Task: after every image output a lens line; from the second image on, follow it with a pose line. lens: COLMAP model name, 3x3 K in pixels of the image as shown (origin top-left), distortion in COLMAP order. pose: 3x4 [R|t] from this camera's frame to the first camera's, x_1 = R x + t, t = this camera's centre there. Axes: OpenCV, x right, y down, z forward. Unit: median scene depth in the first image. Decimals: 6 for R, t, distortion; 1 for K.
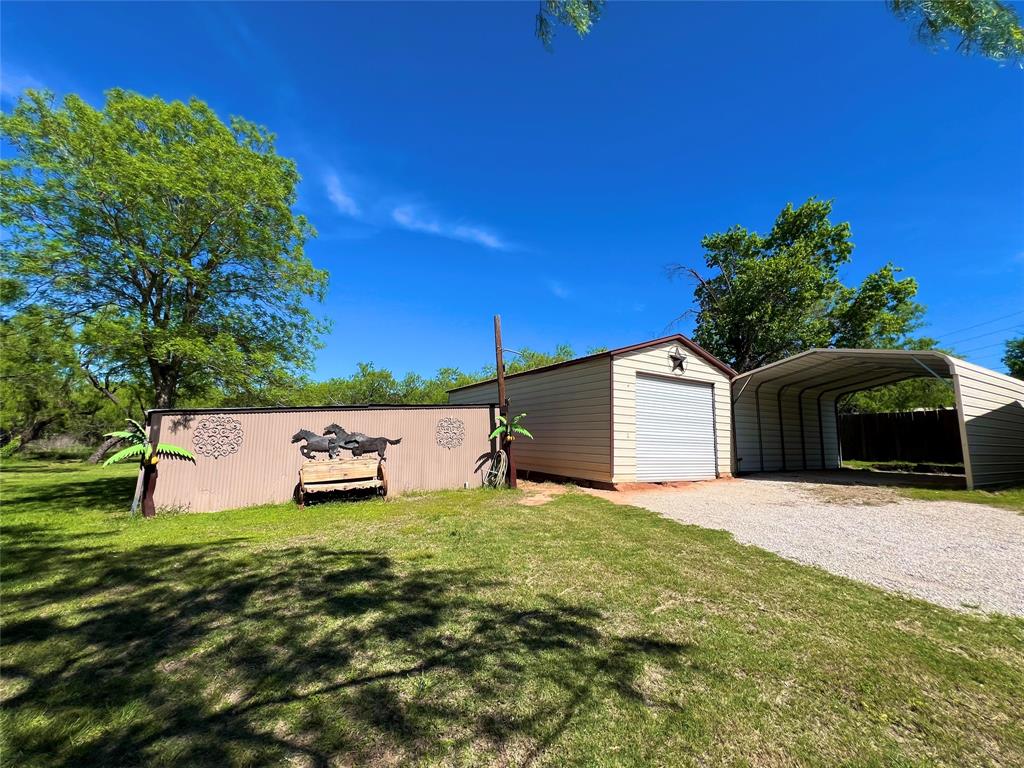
lens RADIAL K [[412.7, 0, 515.2], [0, 412.7, 382.5], [0, 0, 1]] dist [-0.001935, 0.000003]
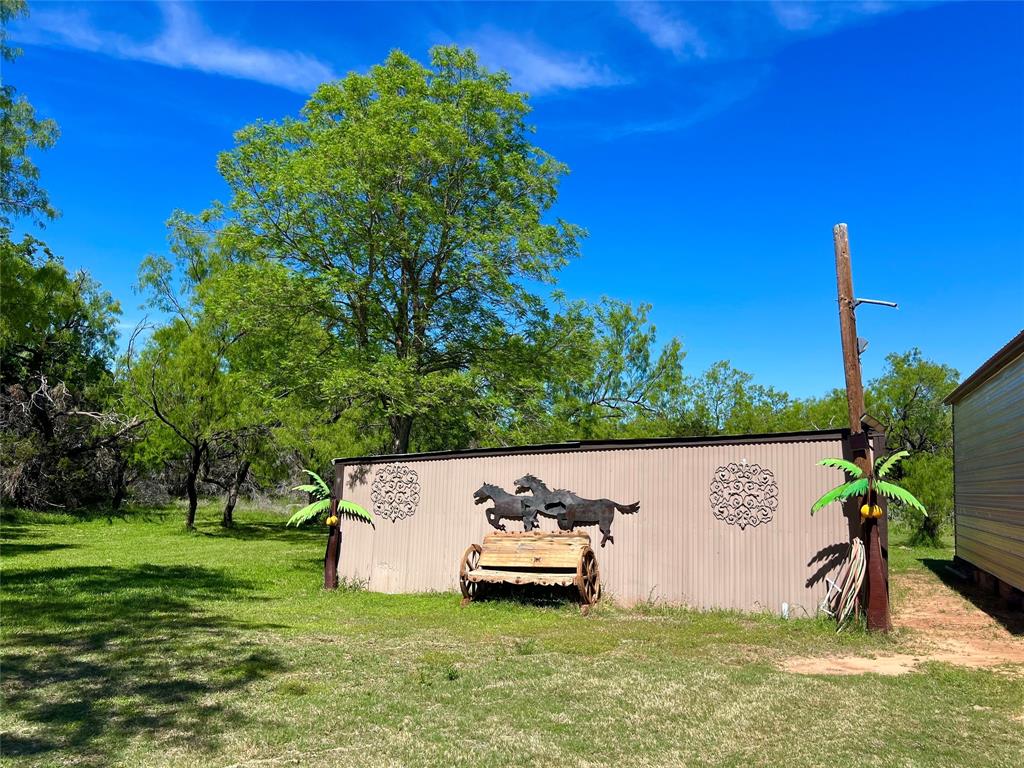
lens RADIAL K [[781.8, 0, 513.5], [0, 781.8, 379.4], [0, 0, 1]] dist [0.083754, -0.015623]
pose [[0.597067, -0.097515, -0.796242, 0.512637], [0.083103, 0.994762, -0.059512, 0.025729], [0.797875, -0.030637, 0.602044, 0.284432]]
